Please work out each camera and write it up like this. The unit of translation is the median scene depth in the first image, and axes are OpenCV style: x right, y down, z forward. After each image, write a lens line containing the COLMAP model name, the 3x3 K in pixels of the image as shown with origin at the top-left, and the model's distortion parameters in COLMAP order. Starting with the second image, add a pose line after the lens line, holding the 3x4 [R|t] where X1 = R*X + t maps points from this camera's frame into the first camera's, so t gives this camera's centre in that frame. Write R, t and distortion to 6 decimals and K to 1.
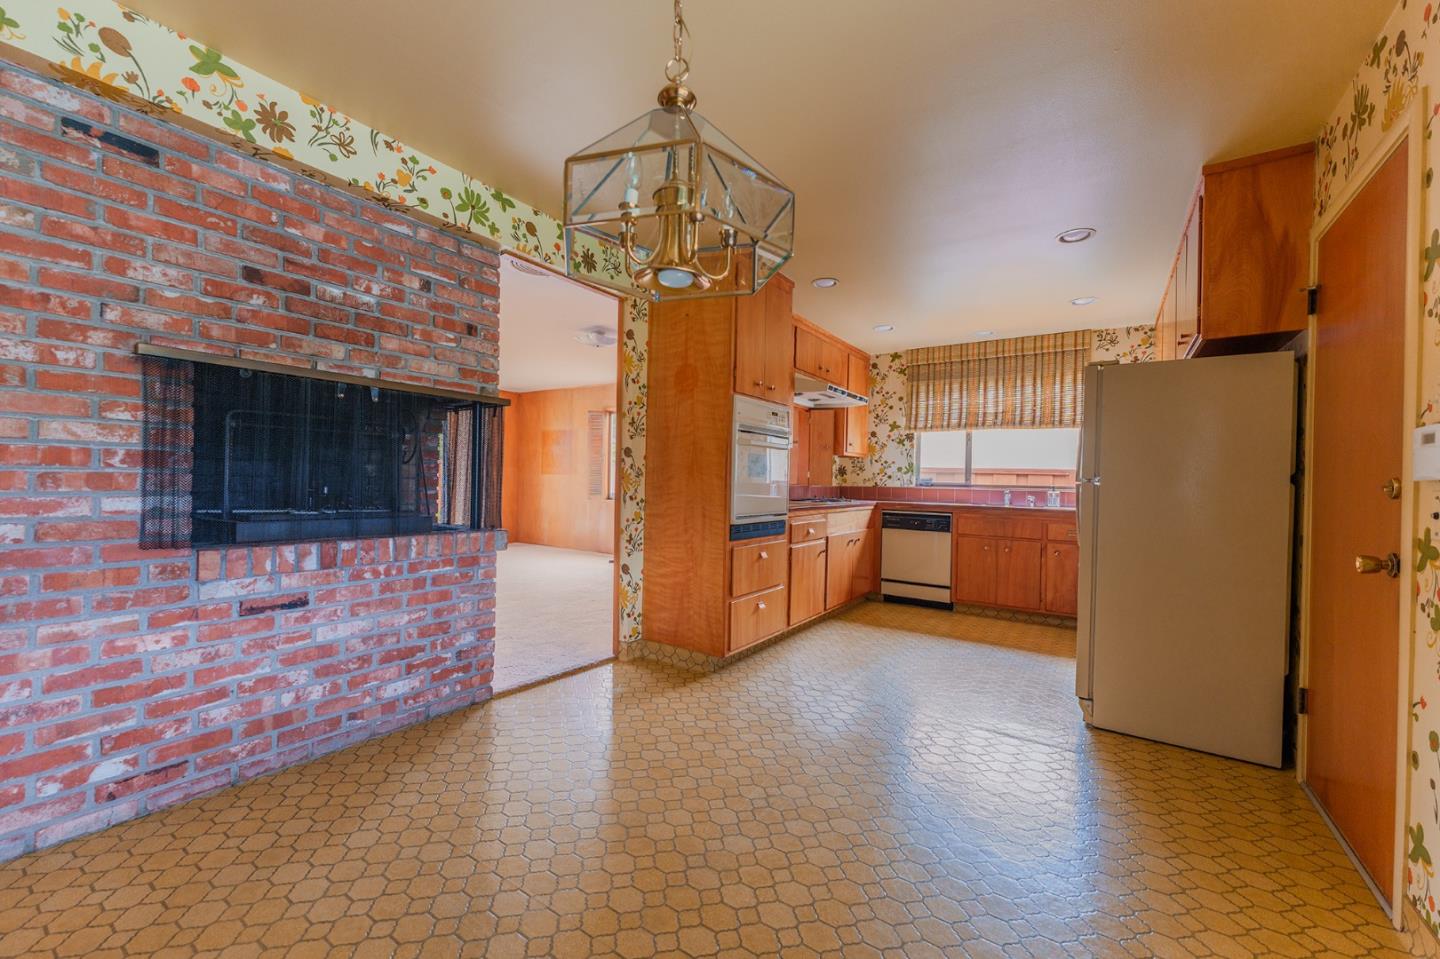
lens RADIAL K [[570.5, 0, 718.2], [0, 570.5, 482.3], [0, 0, 1]] dist [0.000432, 0.000027]
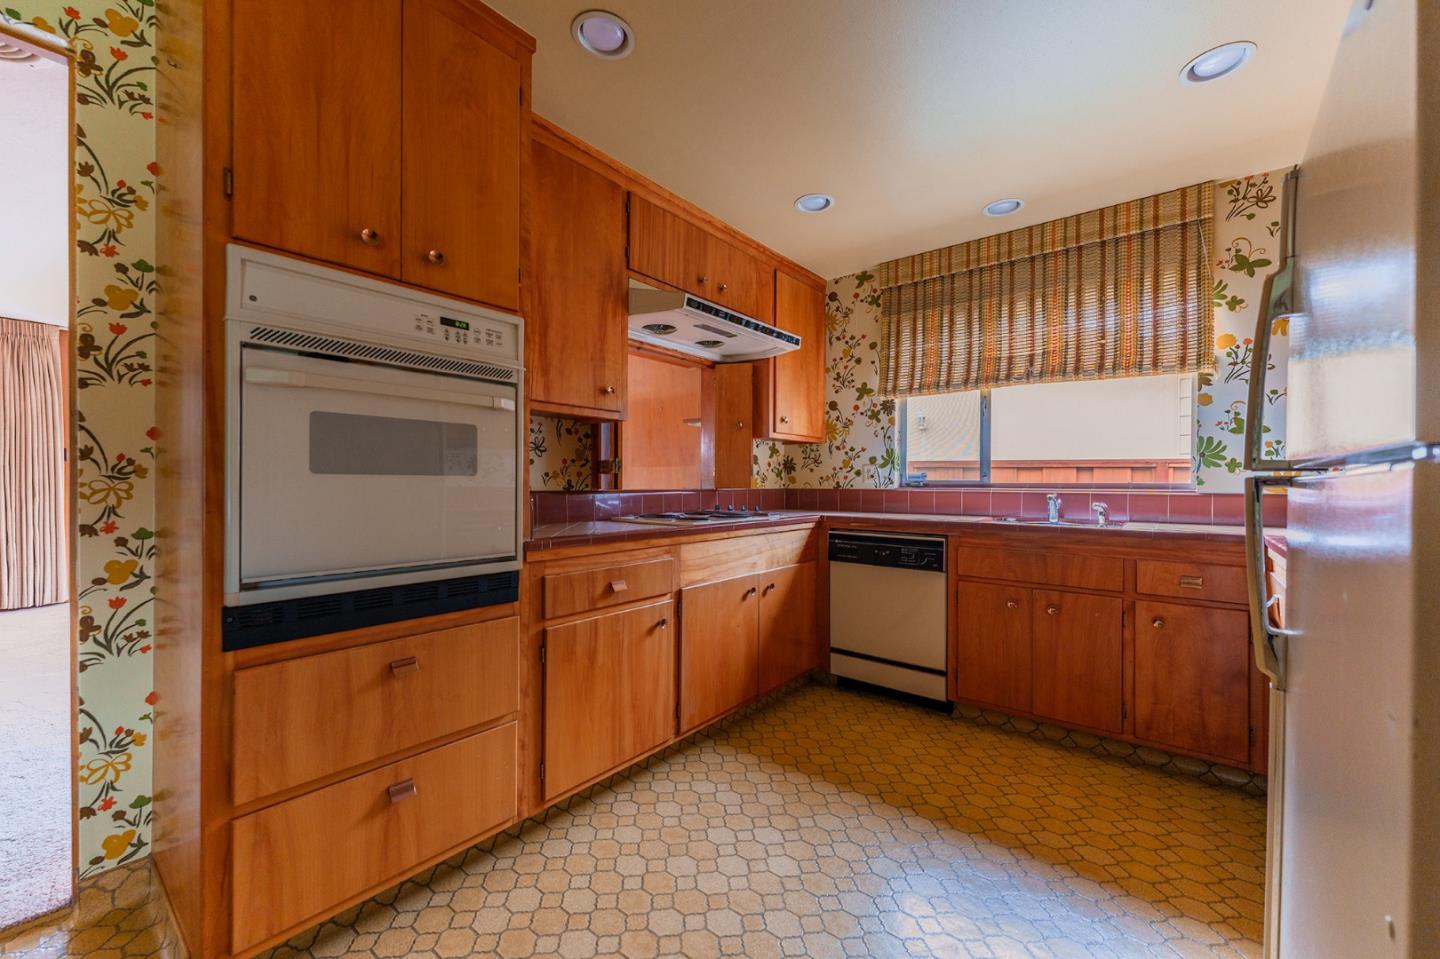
lens RADIAL K [[570.5, 0, 718.2], [0, 570.5, 482.3], [0, 0, 1]] dist [0.000432, 0.000027]
pose [[0.996210, -0.015867, -0.085520, 0.225578], [0.015526, 0.999869, -0.004652, 0.001420], [0.085583, 0.003307, 0.996326, 0.412683]]
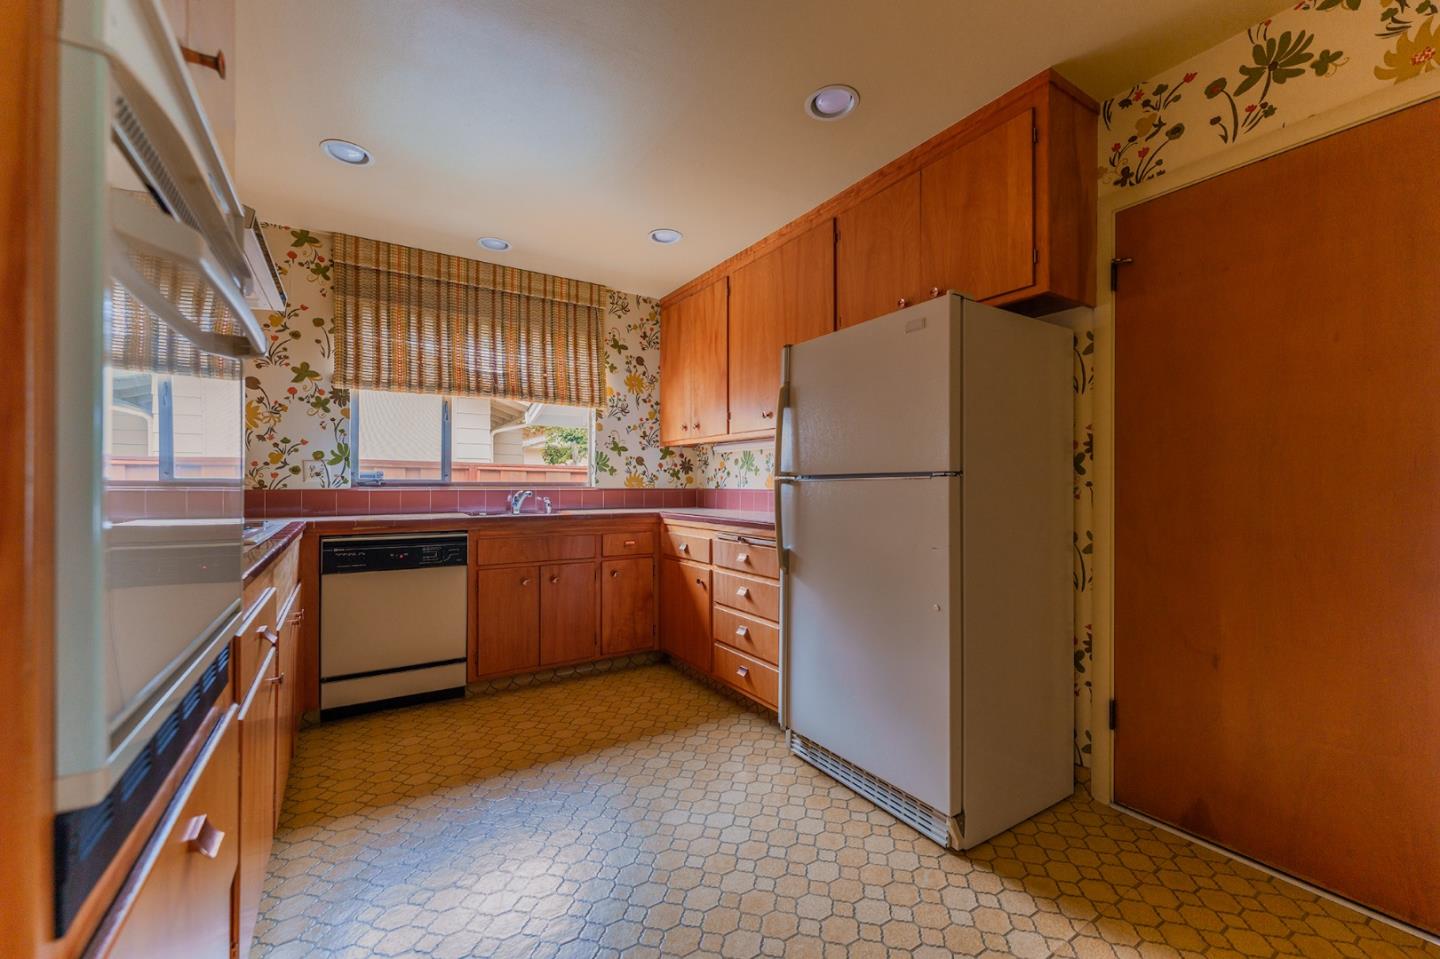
lens RADIAL K [[570.5, 0, 718.2], [0, 570.5, 482.3], [0, 0, 1]] dist [0.000432, 0.000027]
pose [[0.395557, -0.016846, 0.918287, -0.023187], [0.008209, 0.999857, 0.014806, -0.003053], [-0.918405, 0.001681, 0.395639, 0.498529]]
